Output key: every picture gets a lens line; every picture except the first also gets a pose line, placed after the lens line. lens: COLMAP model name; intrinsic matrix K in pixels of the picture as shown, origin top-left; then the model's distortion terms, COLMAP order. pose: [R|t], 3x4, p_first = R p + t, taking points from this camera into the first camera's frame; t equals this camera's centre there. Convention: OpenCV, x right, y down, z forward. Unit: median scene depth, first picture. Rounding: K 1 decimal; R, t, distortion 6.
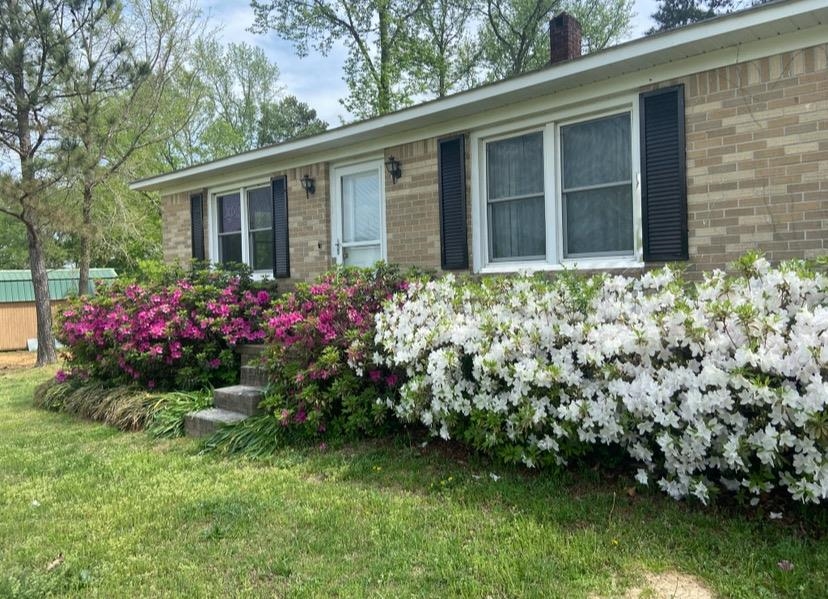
lens RADIAL K [[676.2, 0, 402.4], [0, 676.2, 252.0], [0, 0, 1]] dist [0.155483, -0.001807]
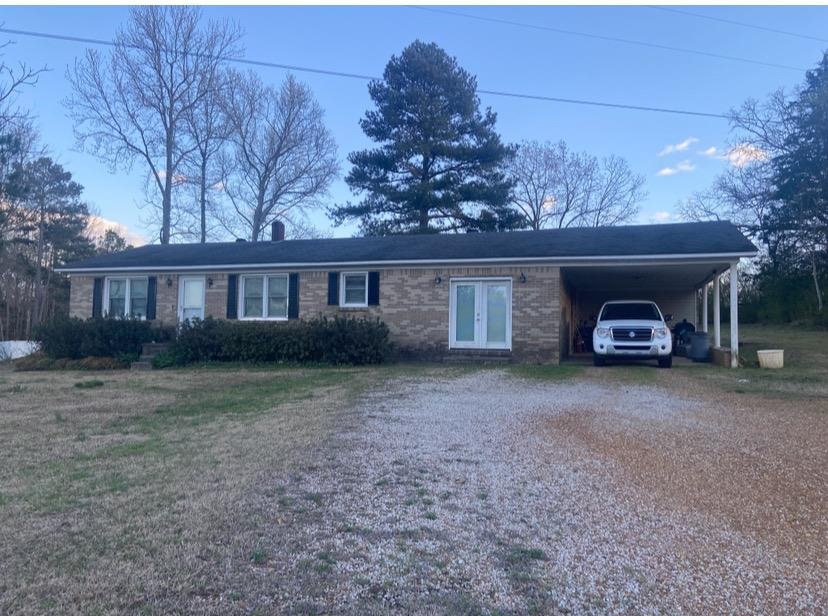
lens RADIAL K [[598.8, 0, 429.8], [0, 598.8, 308.6], [0, 0, 1]] dist [0.069721, -0.050431]
pose [[0.899962, 0.066544, 0.430861, -0.234186], [-0.059894, 0.997783, -0.028998, 0.004874], [-0.431835, 0.000291, 0.901952, -1.470076]]
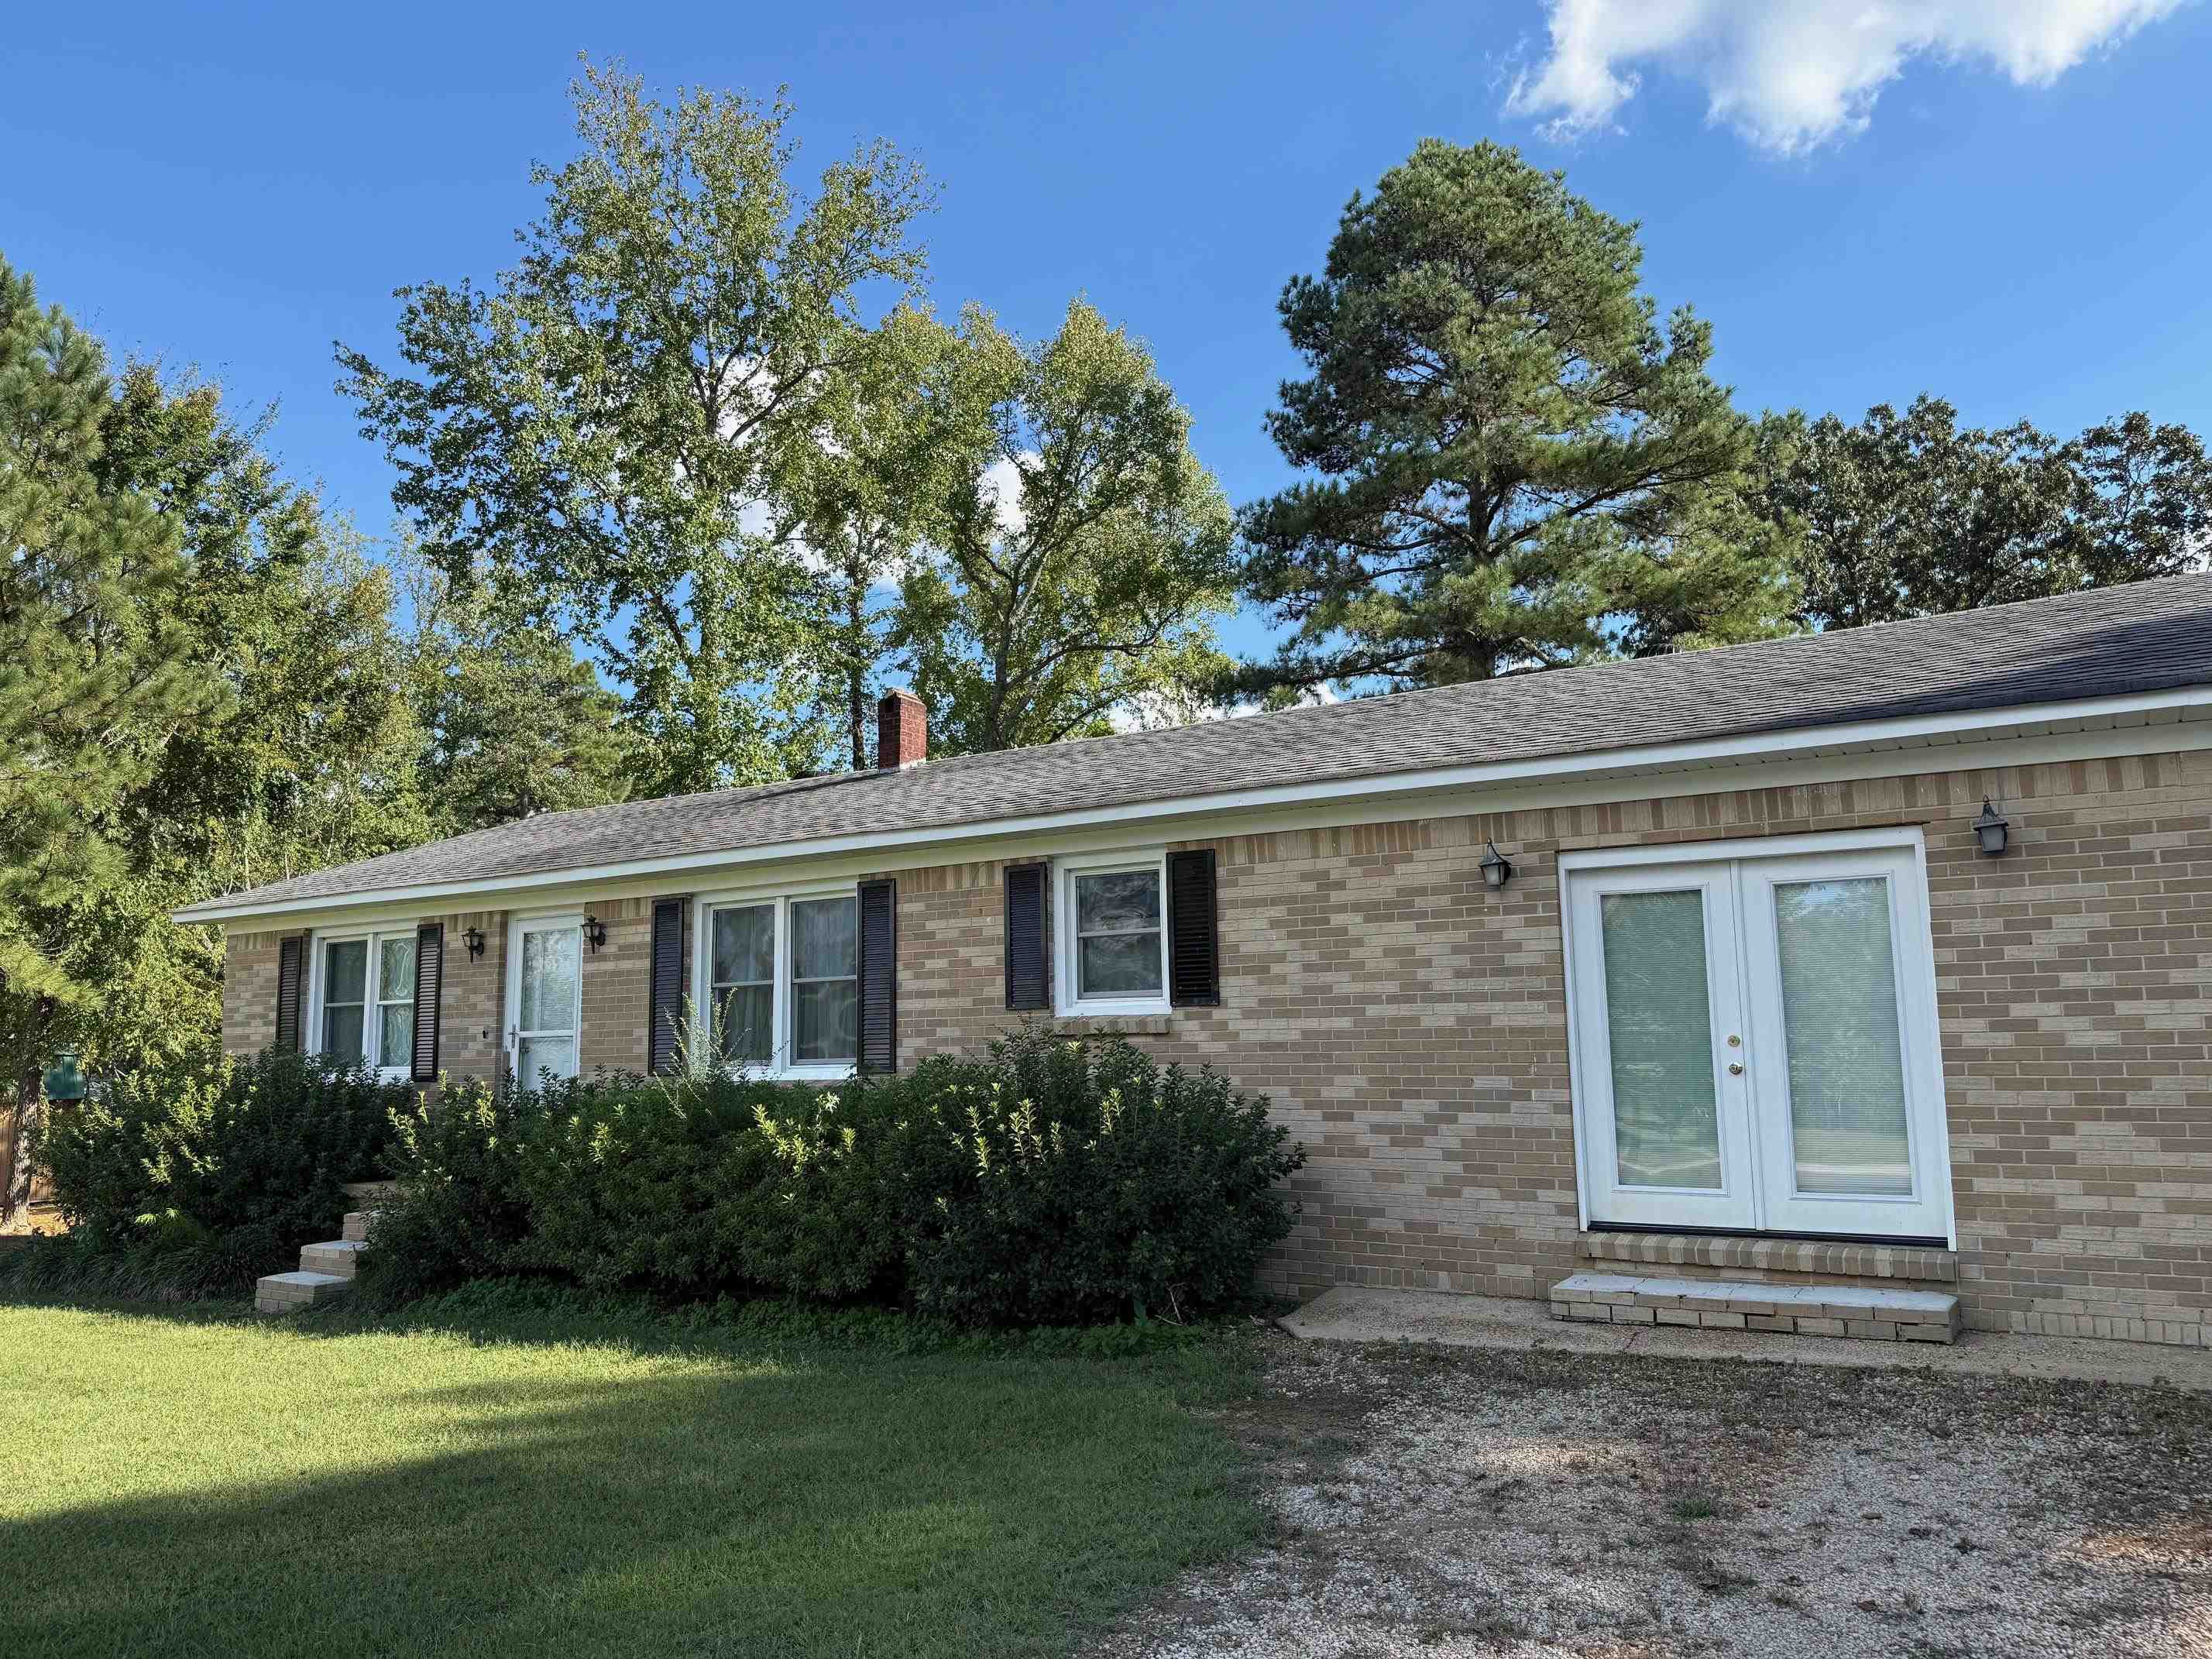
lens RADIAL K [[1599.6, 0, 1096.1], [0, 1599.6, 827.0], [0, 0, 1]] dist [0.069721, -0.050431]
pose [[0.983511, 0.045015, 0.175155, 0.184774], [-0.025764, 0.993524, -0.110667, -0.052312], [-0.179002, 0.104330, 0.978301, -0.697220]]
